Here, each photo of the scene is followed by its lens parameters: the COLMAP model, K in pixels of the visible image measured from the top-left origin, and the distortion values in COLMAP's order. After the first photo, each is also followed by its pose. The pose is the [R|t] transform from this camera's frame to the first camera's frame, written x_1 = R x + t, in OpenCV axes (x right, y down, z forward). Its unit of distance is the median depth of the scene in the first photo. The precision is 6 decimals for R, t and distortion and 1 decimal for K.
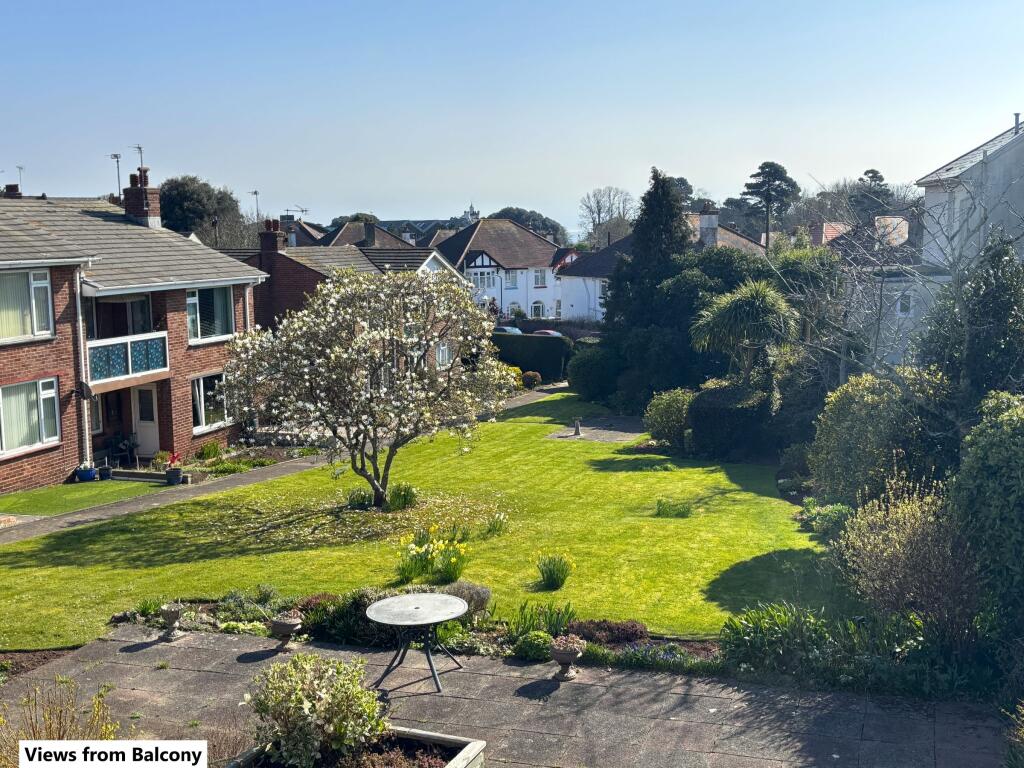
lens RADIAL K [[1165.3, 0, 512.0], [0, 1165.3, 384.0], [0, 0, 1]] dist [0.104591, 0.006107]
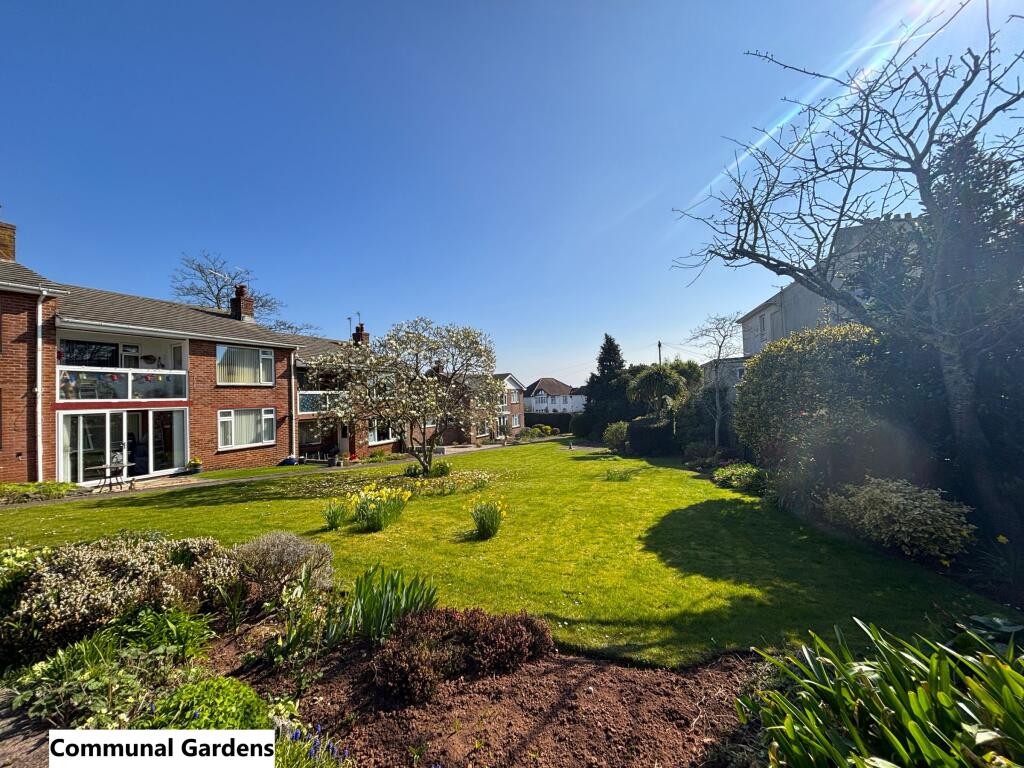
lens RADIAL K [[411.9, 0, 512.0], [0, 411.9, 384.0], [0, 0, 1]] dist [-0.000493, -0.000051]
pose [[0.992432, -0.029197, -0.119271, 0.063946], [0.009767, 0.987013, -0.160344, 0.066347], [0.122404, 0.157966, 0.979829, 0.414067]]
